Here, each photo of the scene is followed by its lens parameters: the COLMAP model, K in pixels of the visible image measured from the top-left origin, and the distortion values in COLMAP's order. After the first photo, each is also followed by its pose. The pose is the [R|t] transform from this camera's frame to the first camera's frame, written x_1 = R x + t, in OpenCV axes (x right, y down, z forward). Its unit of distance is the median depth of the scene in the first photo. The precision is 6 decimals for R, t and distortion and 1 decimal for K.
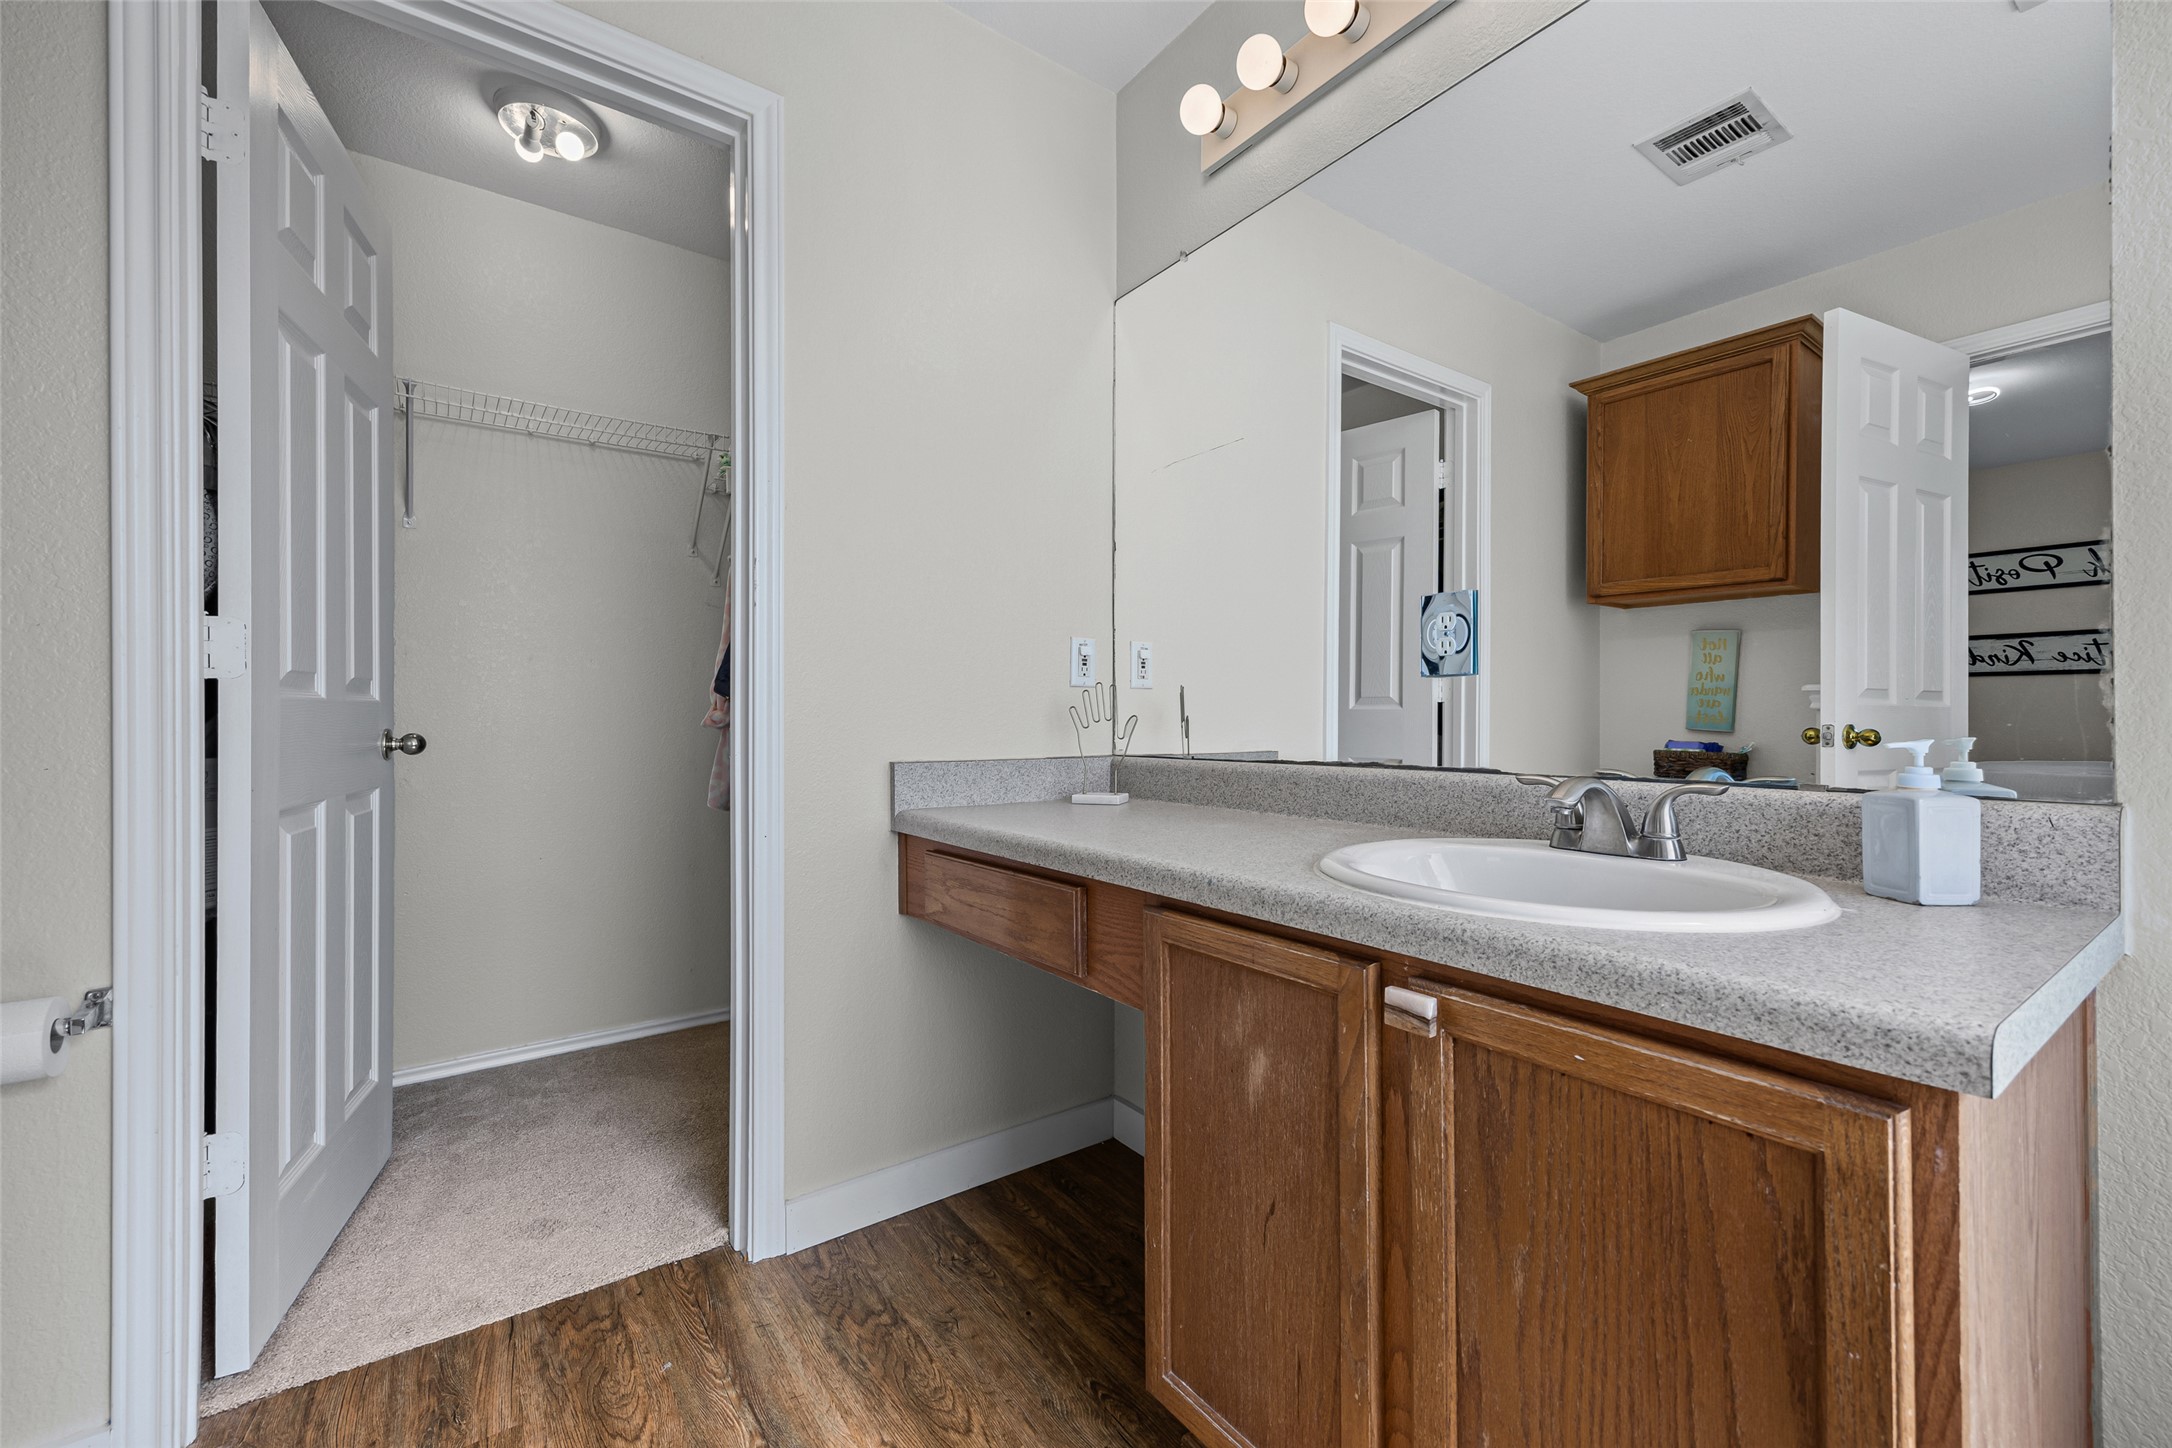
lens RADIAL K [[884.4, 0, 1091.8], [0, 884.4, 721.5], [0, 0, 1]] dist [0.003645, 0.000181]
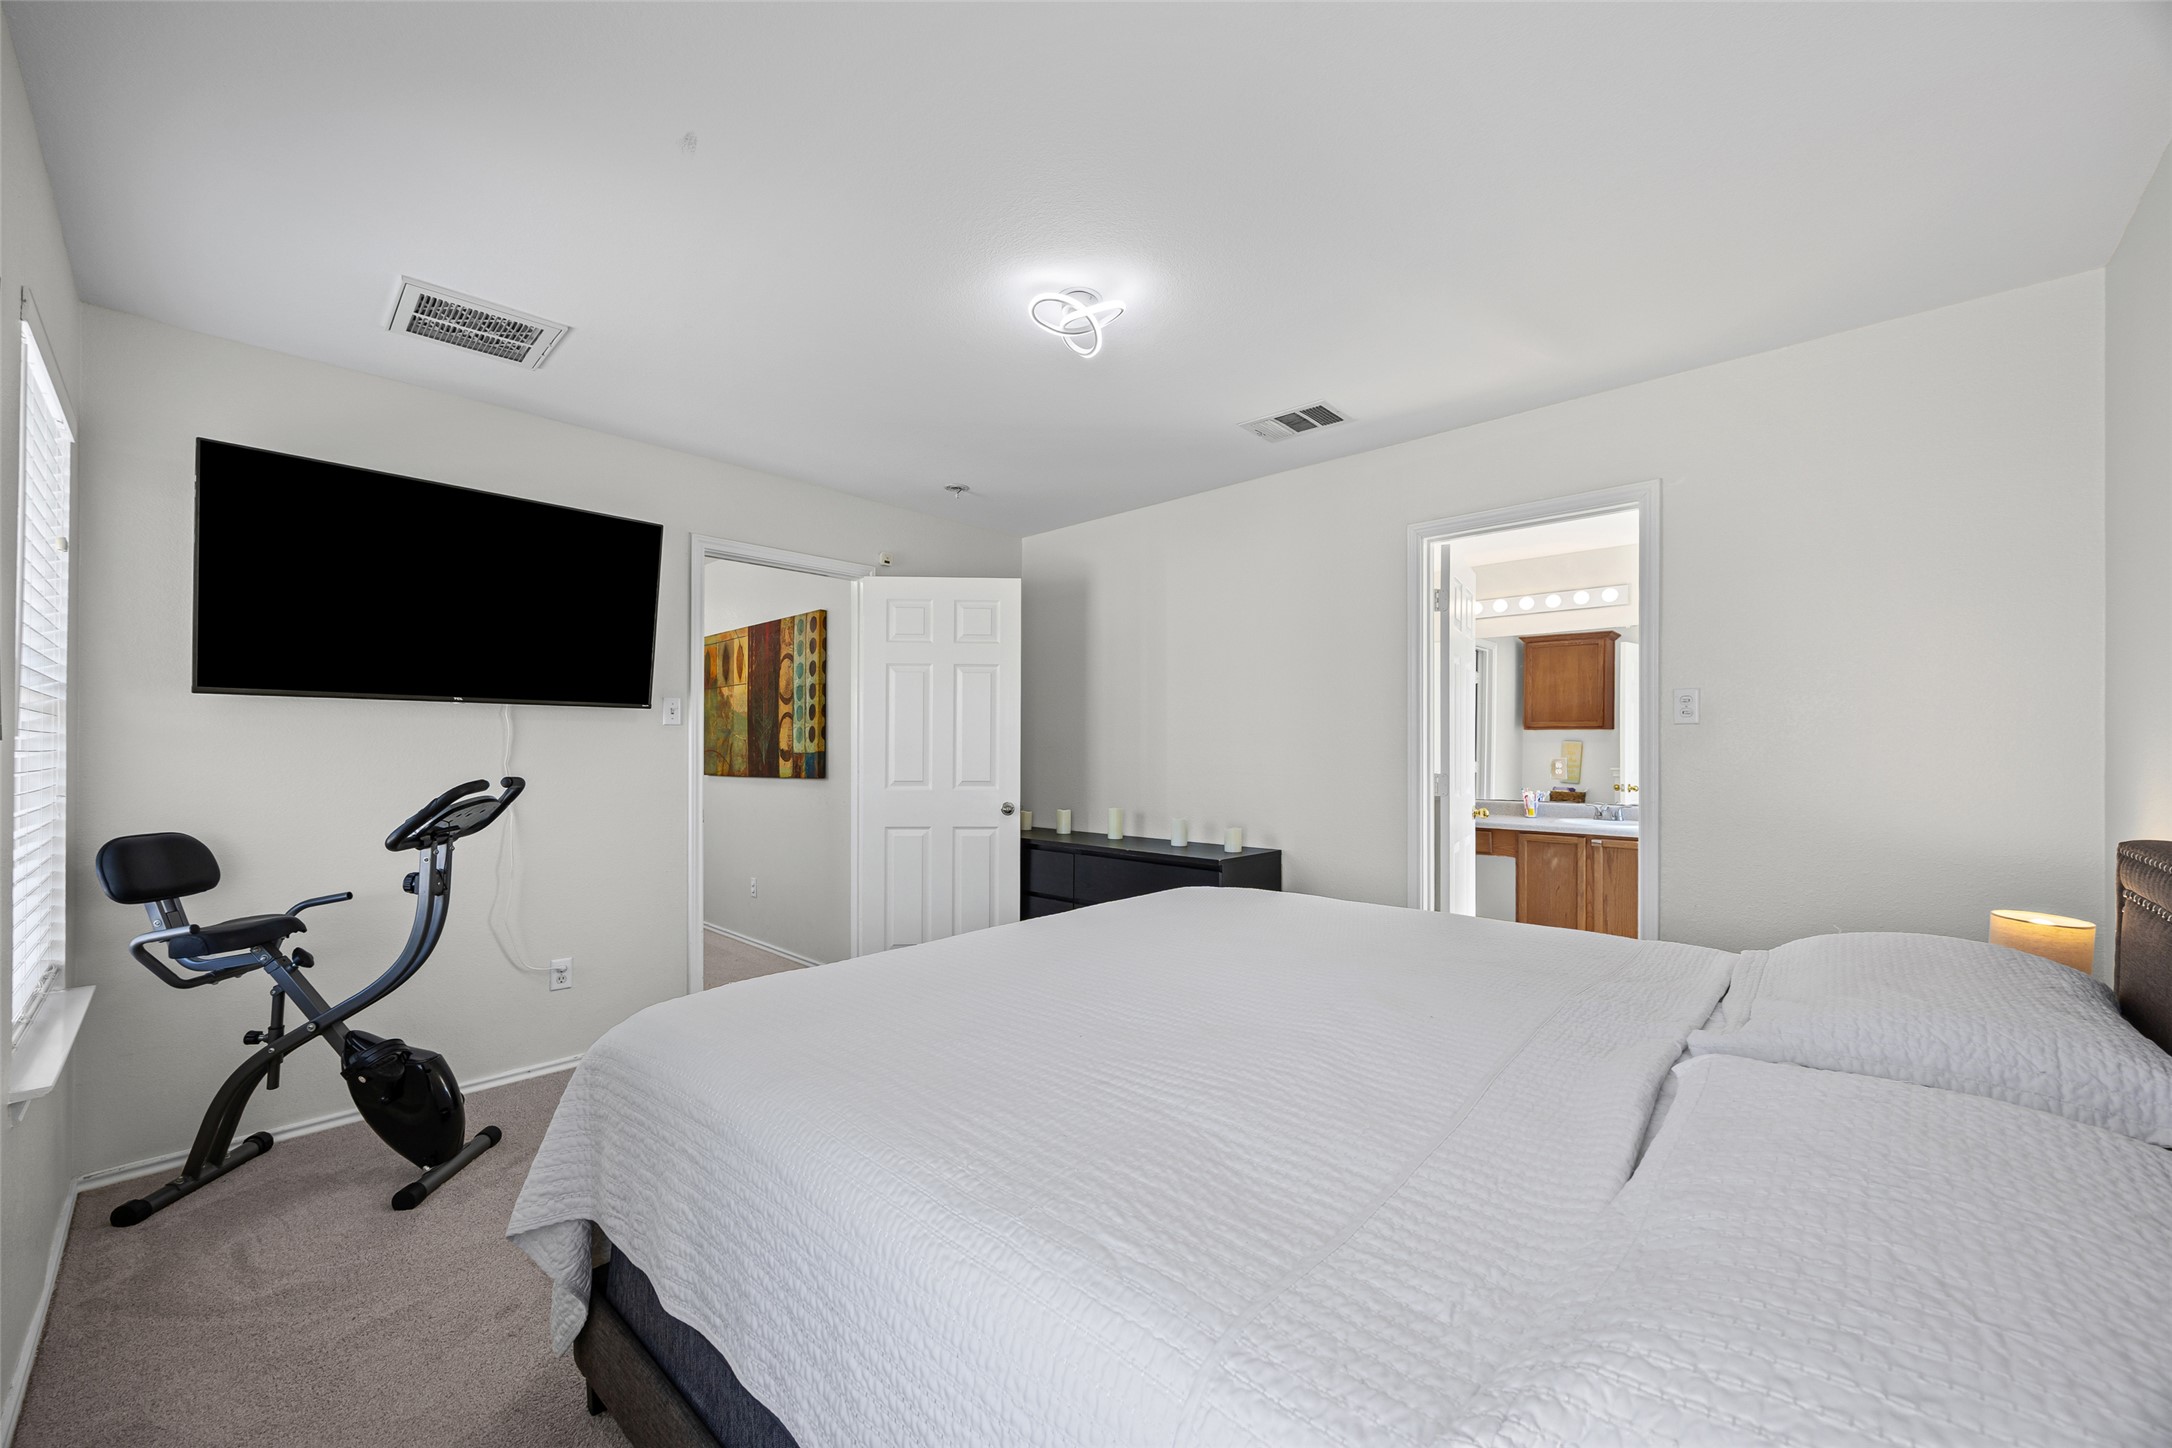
lens RADIAL K [[837.4, 0, 1088.8], [0, 837.4, 736.1], [0, 0, 1]] dist [-0.002311, 0.000332]
pose [[0.981428, 0.004167, 0.191784, -1.053217], [-0.000371, 0.999803, -0.019823, -0.073973], [-0.191829, 0.019384, 0.981237, -1.008704]]
